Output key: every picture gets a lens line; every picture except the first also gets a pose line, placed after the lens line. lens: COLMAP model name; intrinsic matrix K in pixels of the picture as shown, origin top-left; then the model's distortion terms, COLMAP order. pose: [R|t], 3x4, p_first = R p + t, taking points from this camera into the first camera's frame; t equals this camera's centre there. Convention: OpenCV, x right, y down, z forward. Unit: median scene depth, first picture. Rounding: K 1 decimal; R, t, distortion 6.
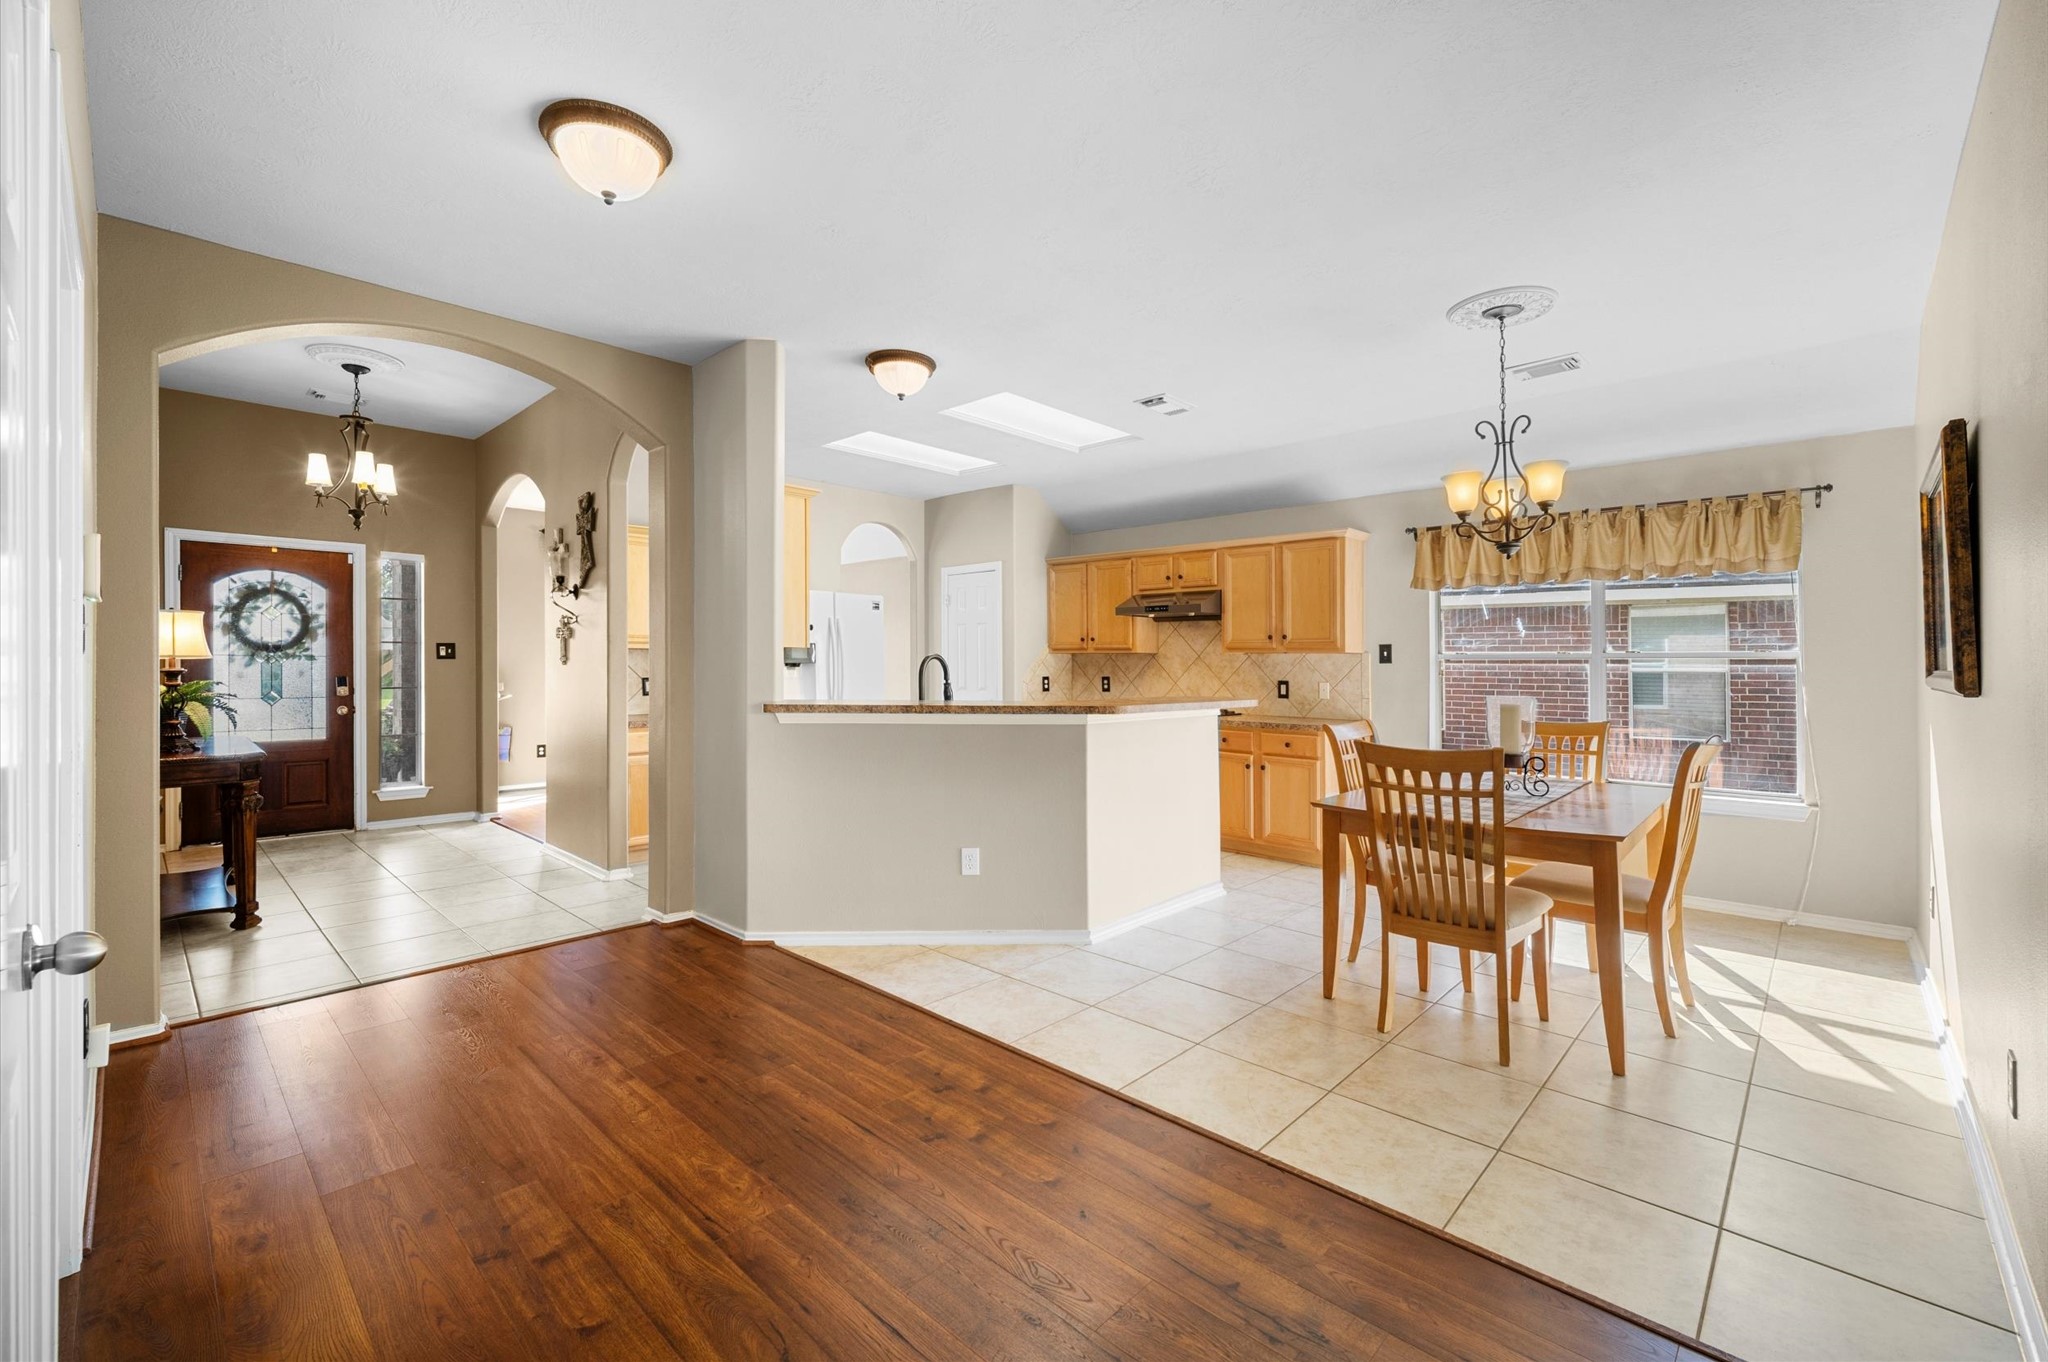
lens RADIAL K [[838.2, 0, 1029.4], [0, 838.2, 669.1], [0, 0, 1]] dist [-0.004340, -0.000568]
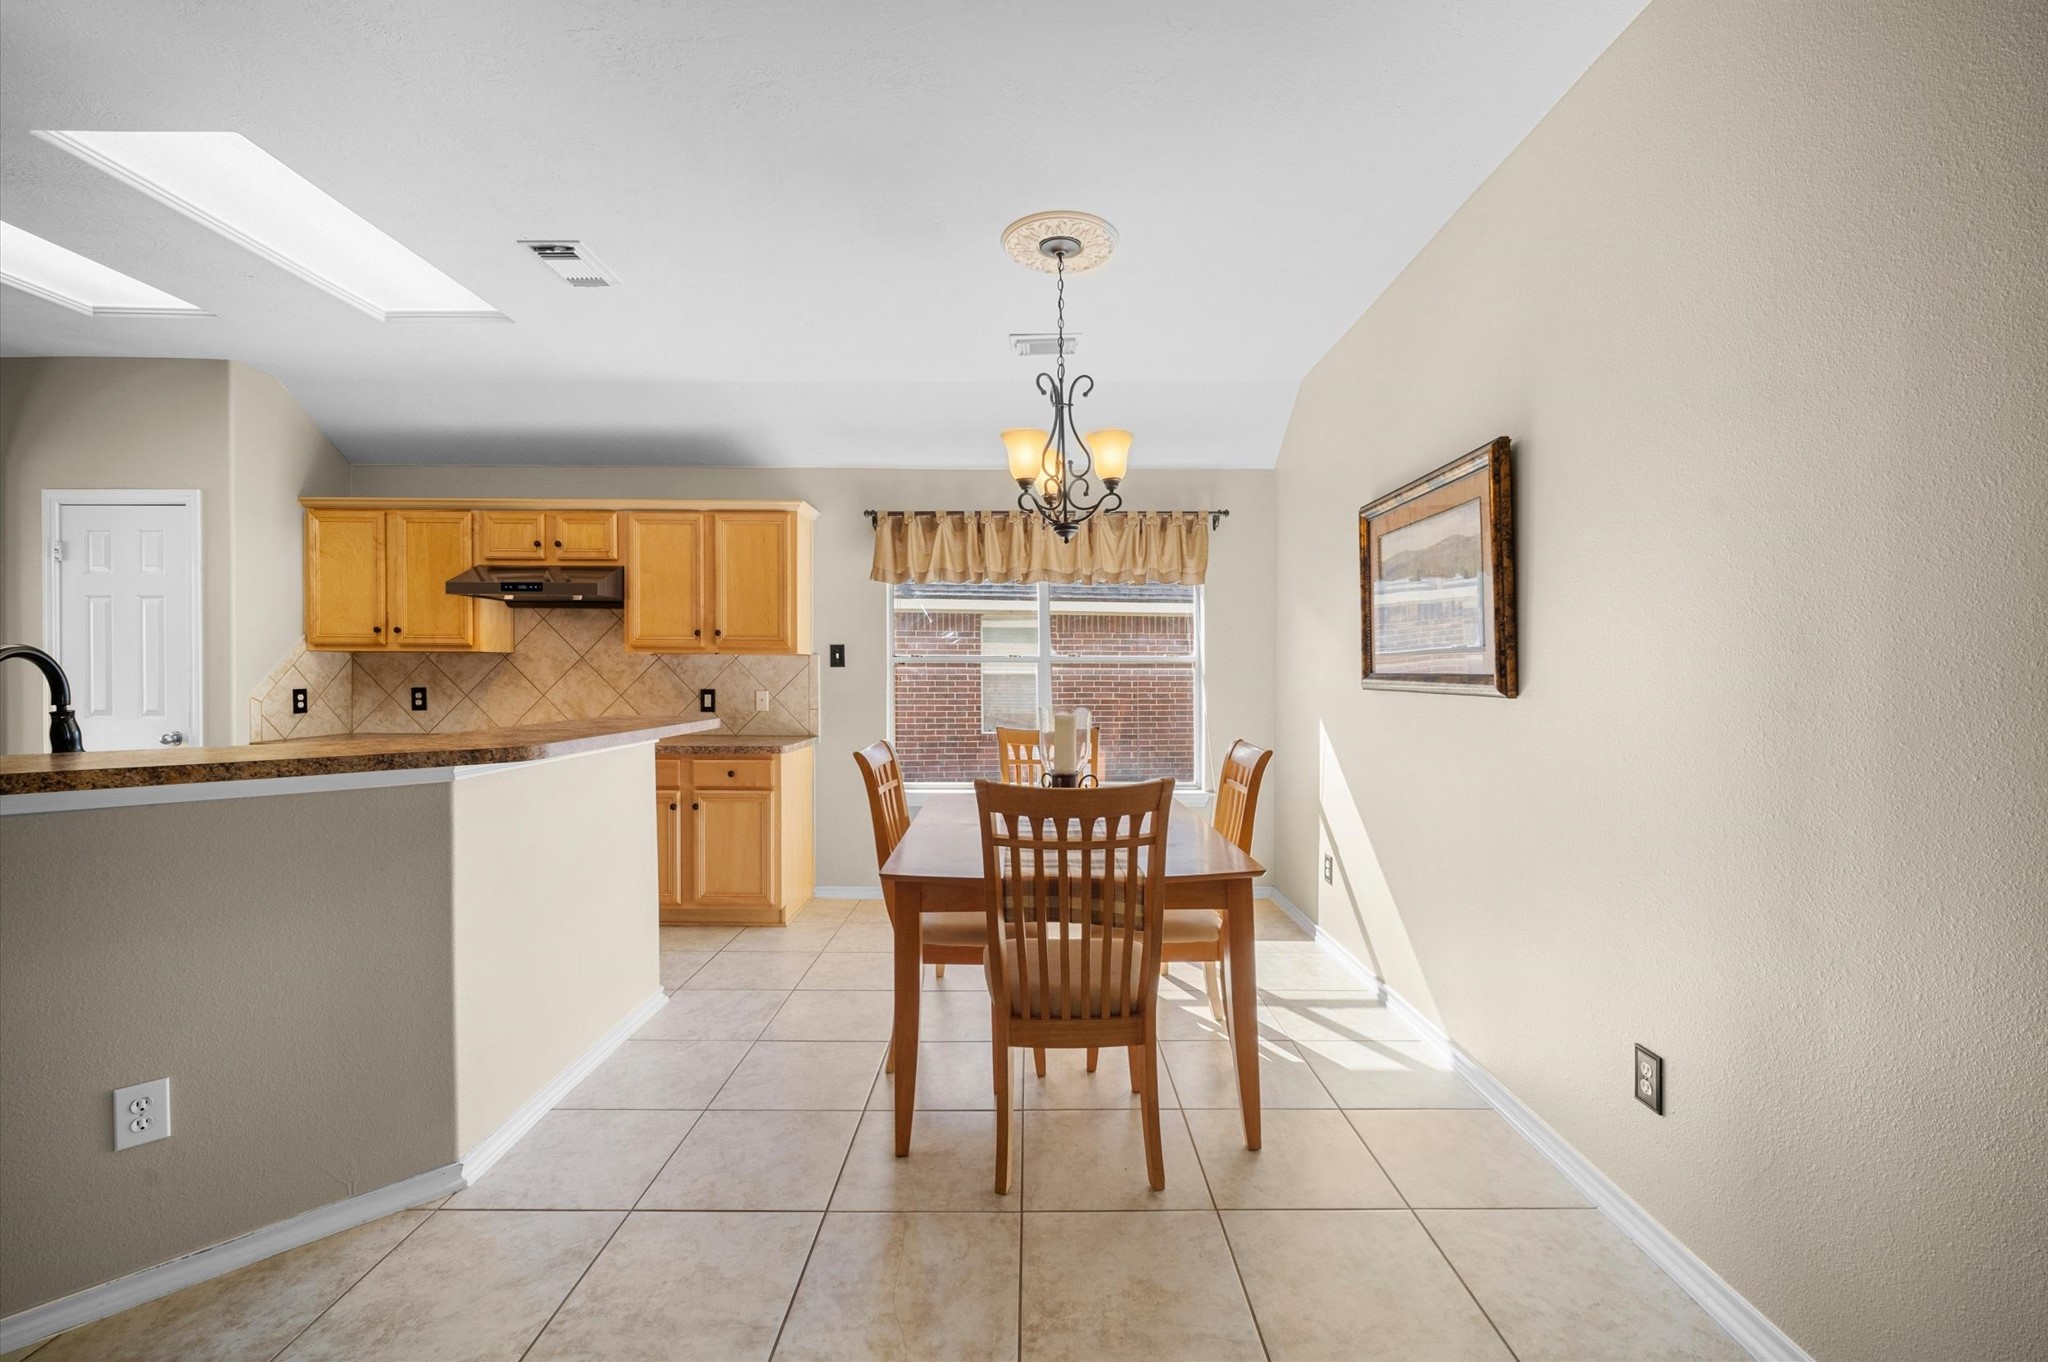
lens RADIAL K [[846.9, 0, 1028.1], [0, 846.9, 666.8], [0, 0, 1]] dist [-0.003861, -0.000785]
pose [[0.724676, -0.000115, 0.689090, -0.026602], [0.005203, 0.999972, -0.005305, -0.001583], [-0.689070, 0.007430, 0.724657, 0.249608]]
